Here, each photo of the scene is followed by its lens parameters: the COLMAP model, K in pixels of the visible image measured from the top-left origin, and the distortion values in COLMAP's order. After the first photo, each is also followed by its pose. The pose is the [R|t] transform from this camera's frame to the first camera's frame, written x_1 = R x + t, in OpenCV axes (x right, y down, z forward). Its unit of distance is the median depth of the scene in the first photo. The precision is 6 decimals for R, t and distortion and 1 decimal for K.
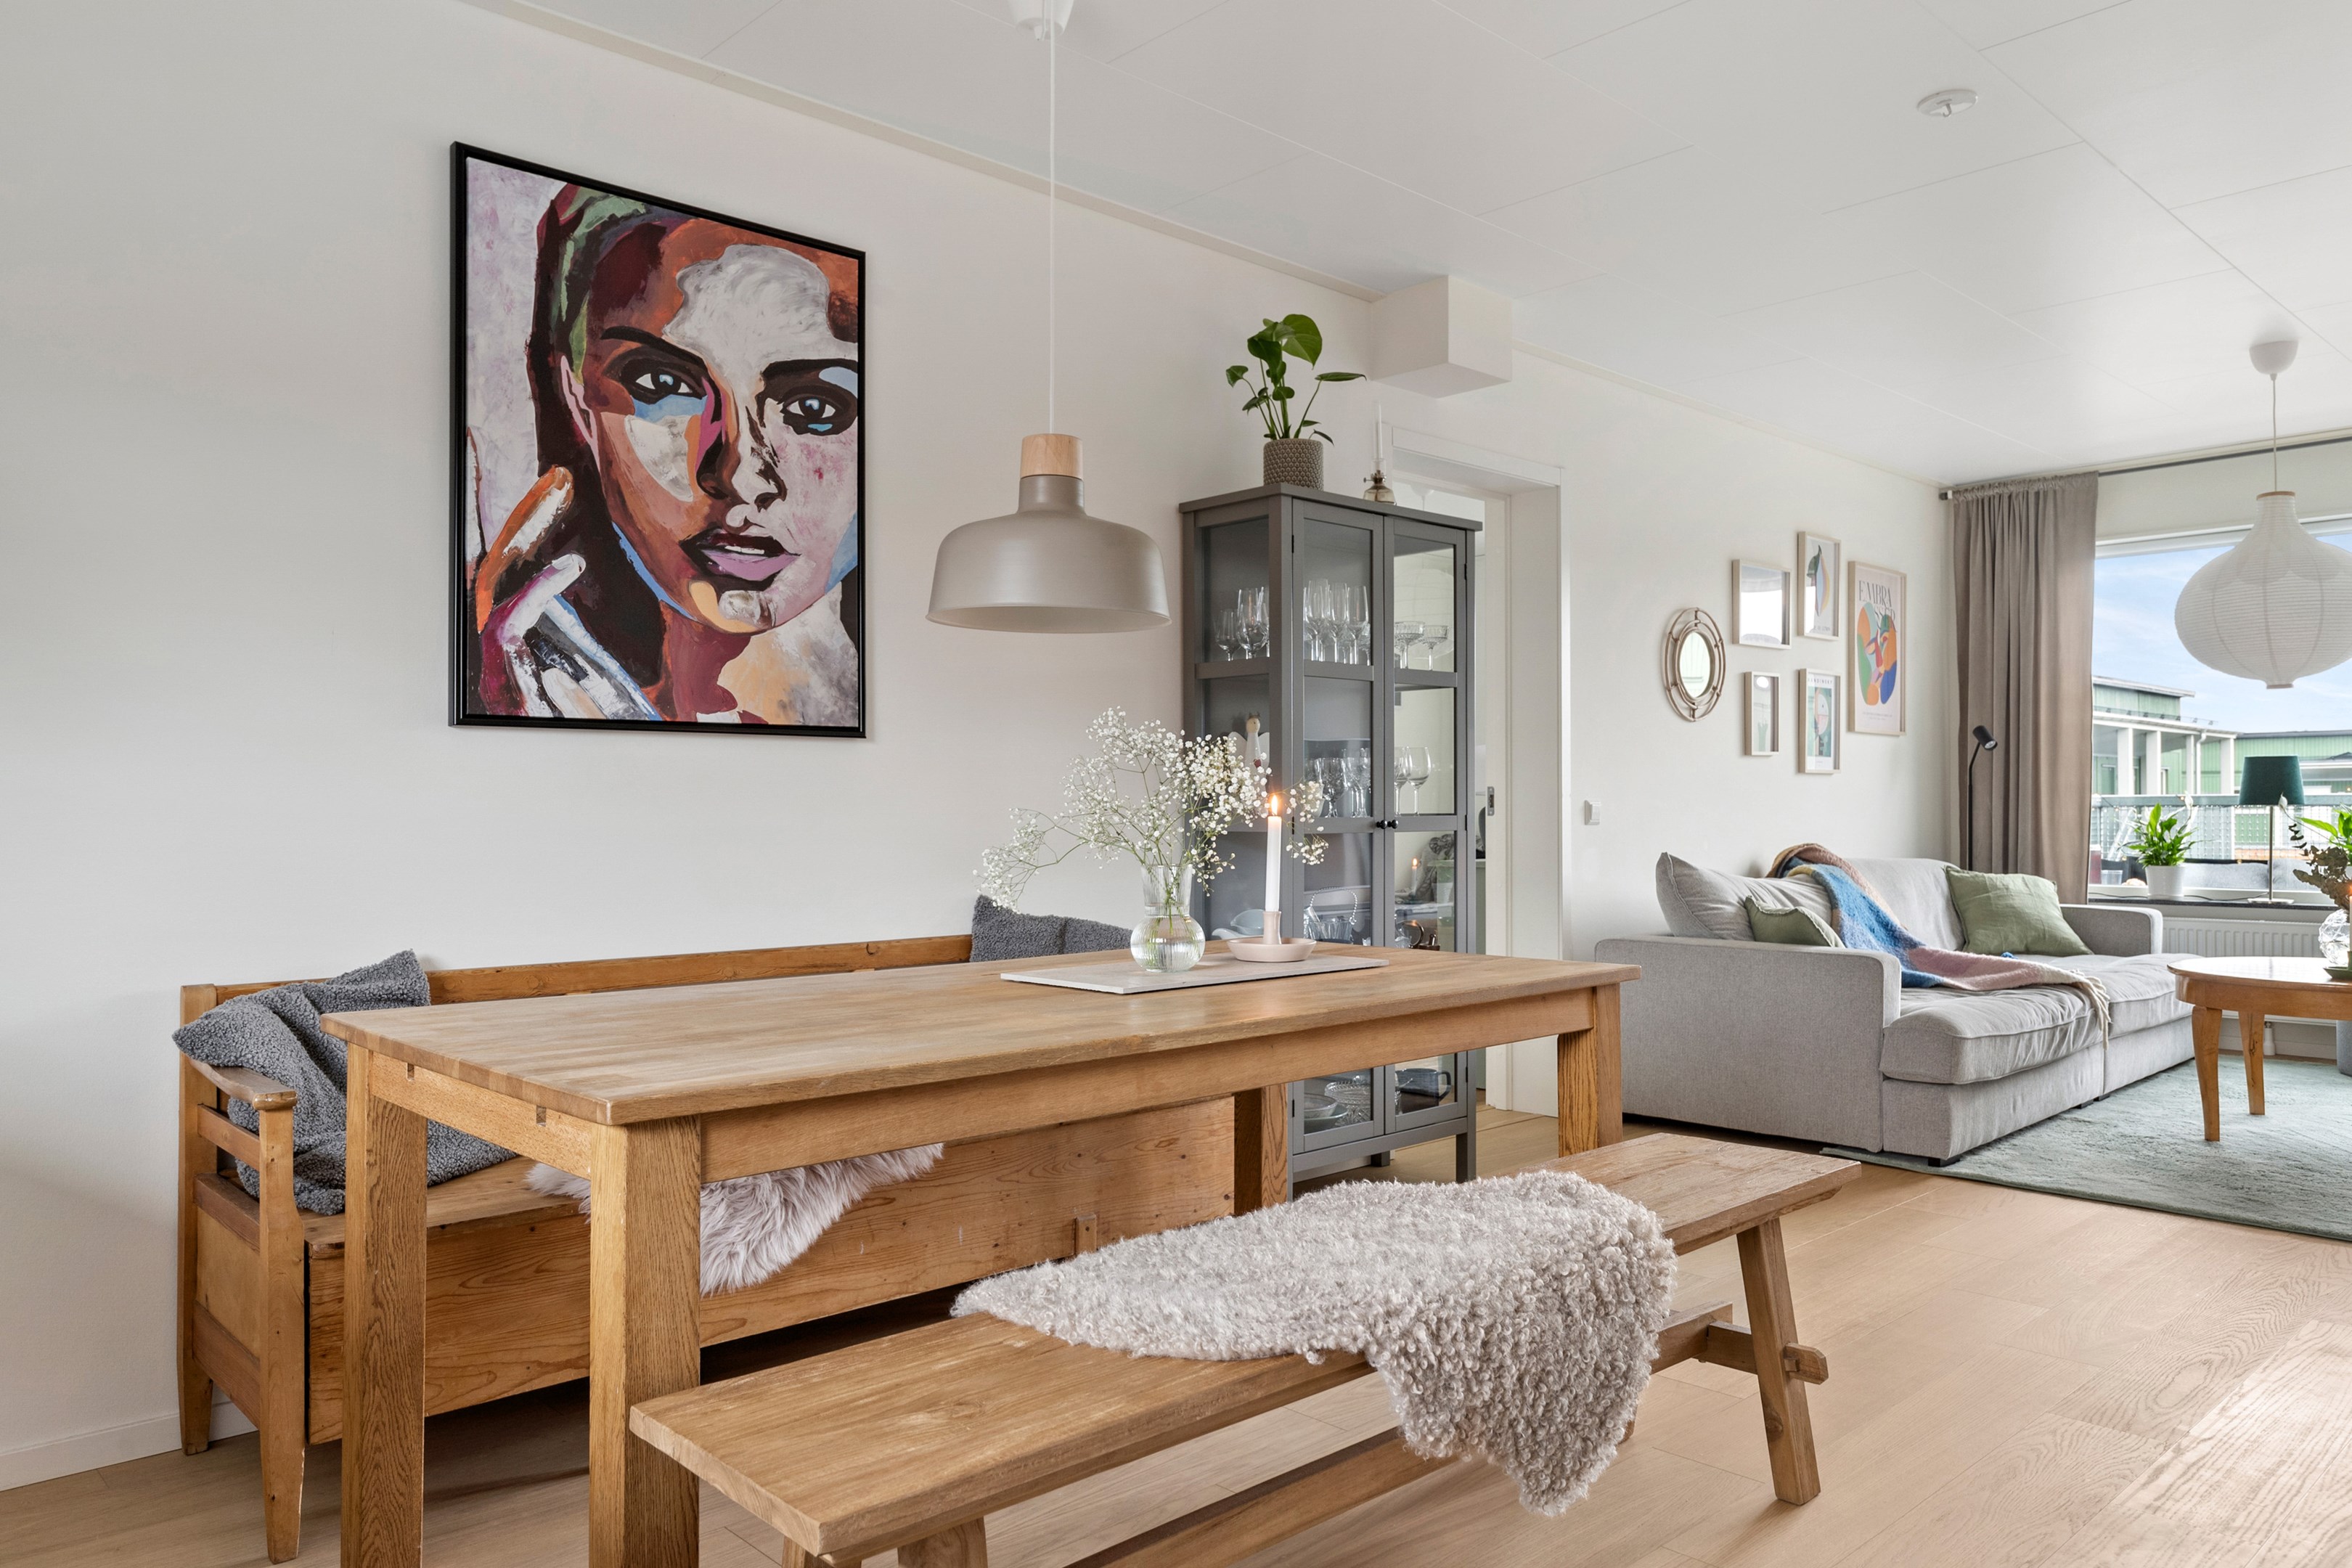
lens RADIAL K [[1660.3, 0, 1305.9], [0, 1660.3, 761.8], [0, 0, 1]] dist [-0.007429, 0.003536]
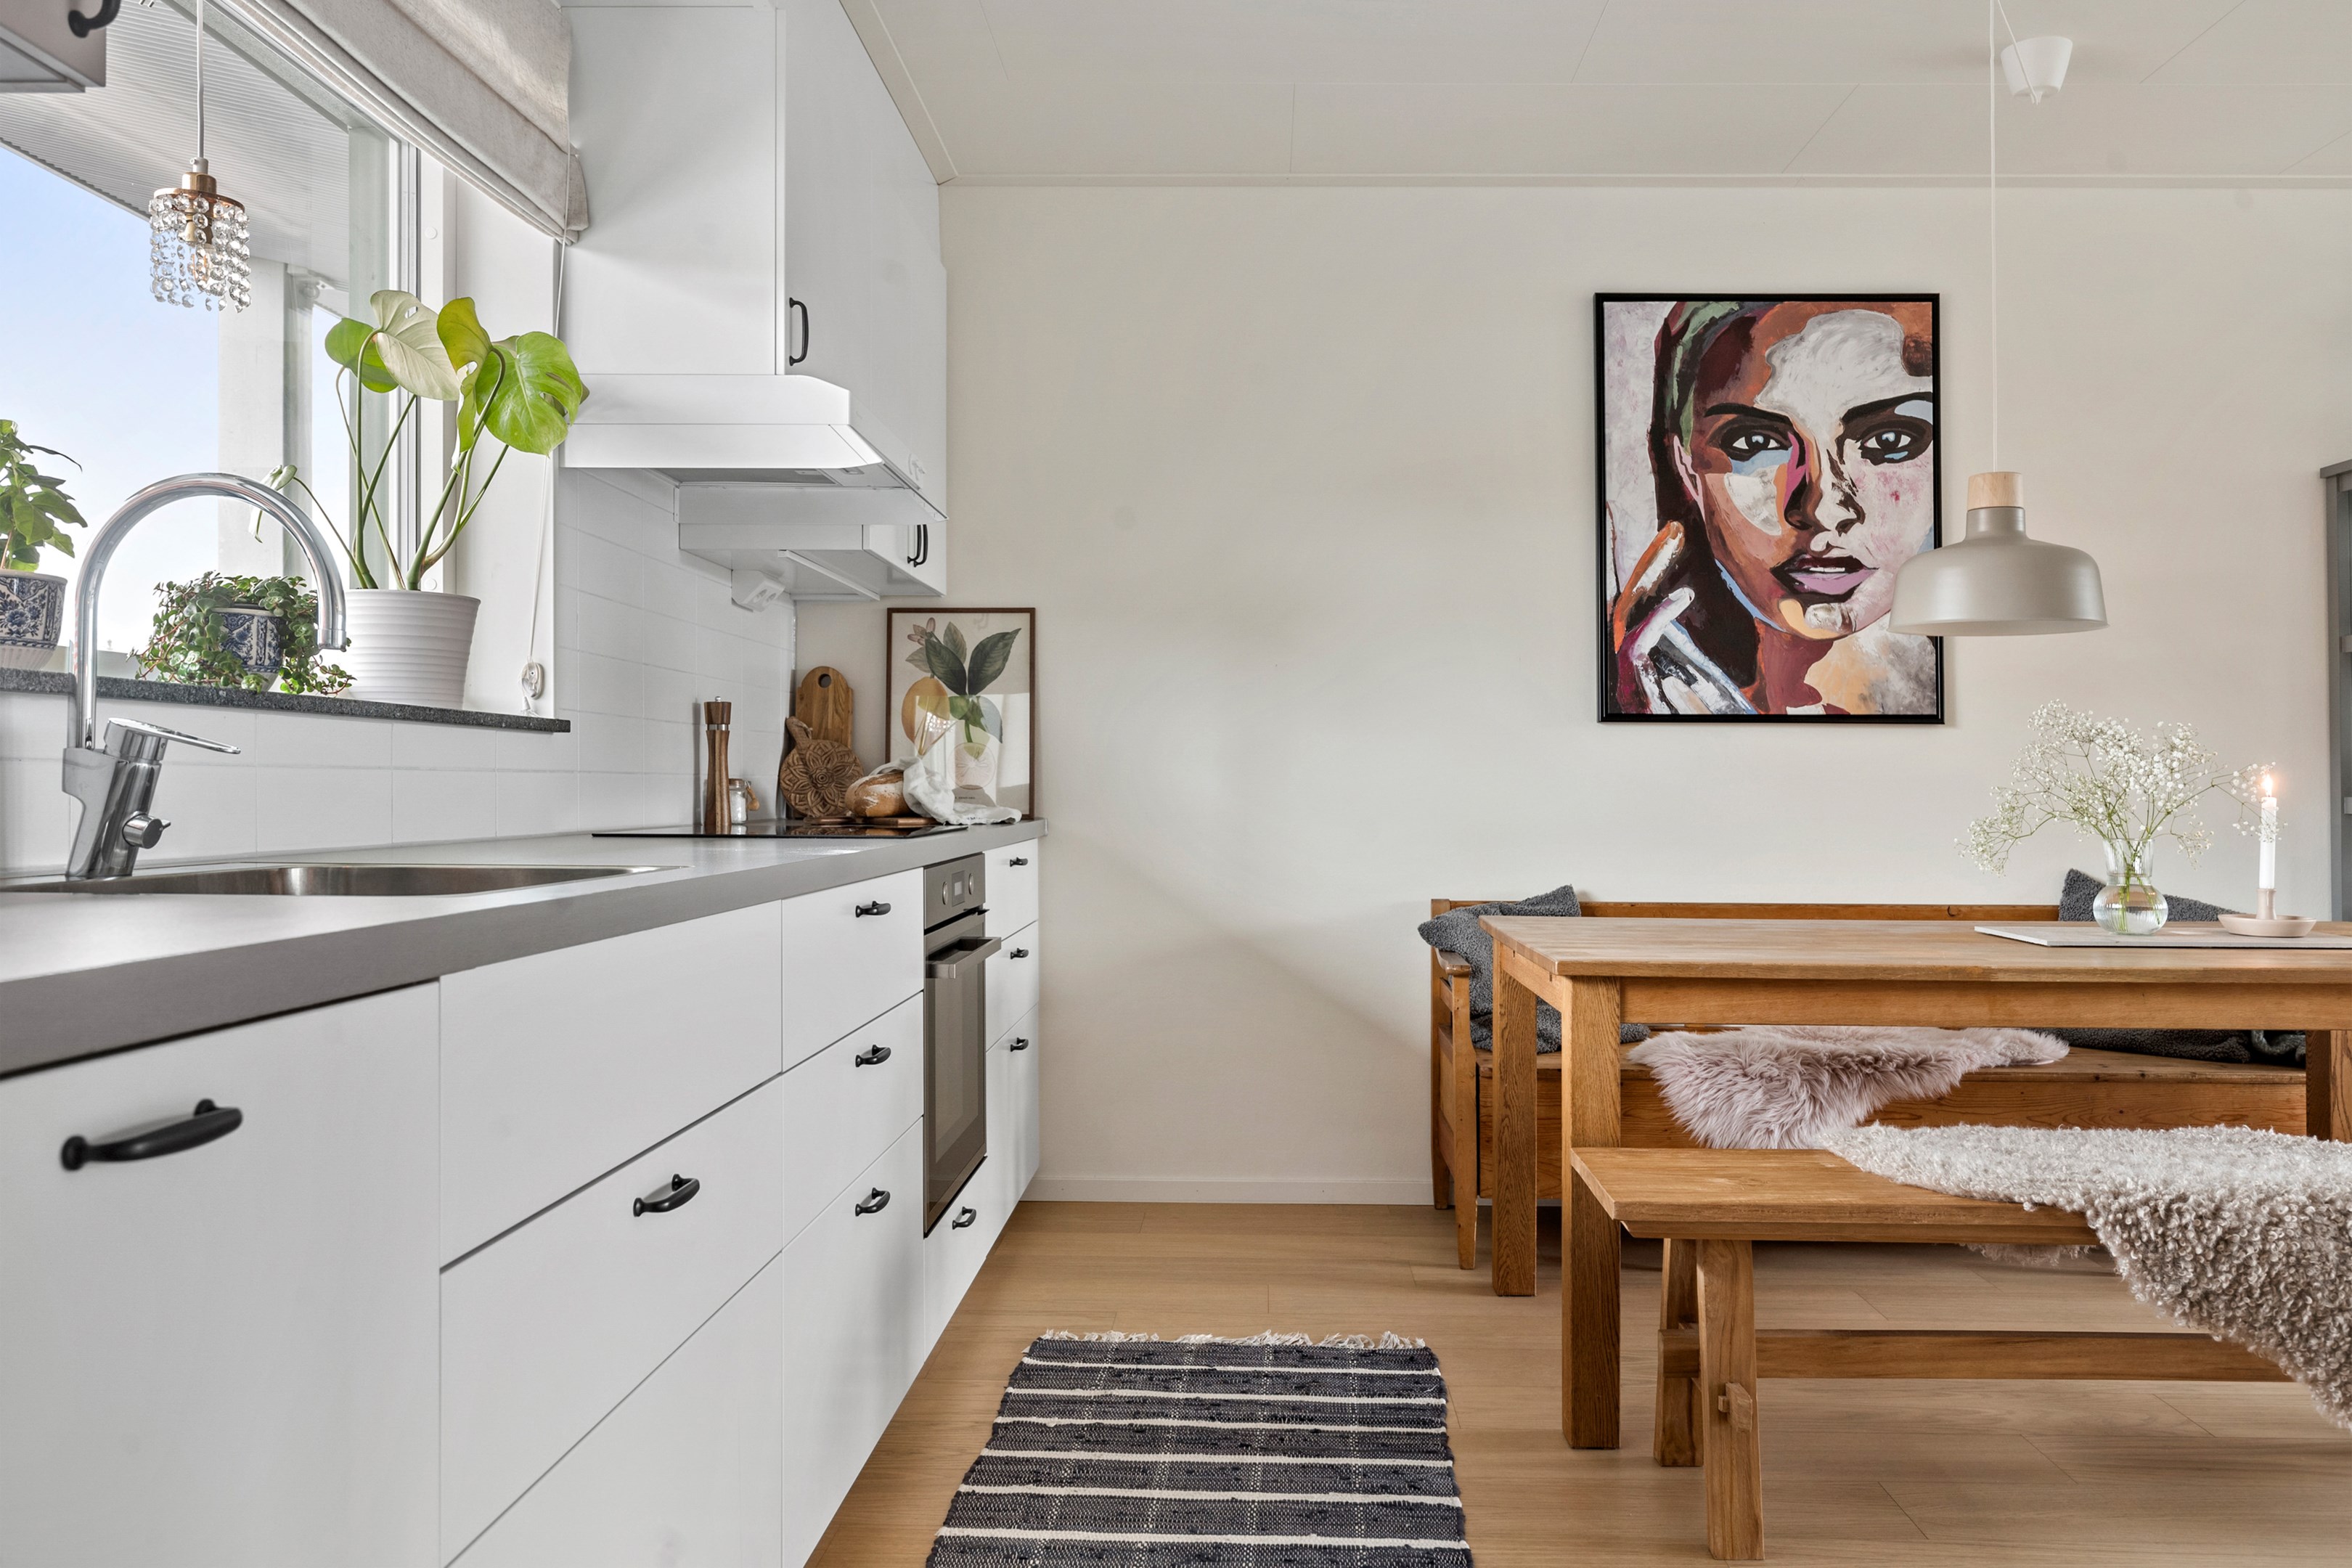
lens RADIAL K [[1691.1, 0, 1179.2], [0, 1691.1, 735.7], [0, 0, 1]] dist [0.002275, 0.001177]
pose [[0.684619, -0.012397, -0.728796, 0.241588], [0.011703, 0.999913, -0.006016, -0.006144], [0.728807, -0.004411, 0.684705, -0.186916]]
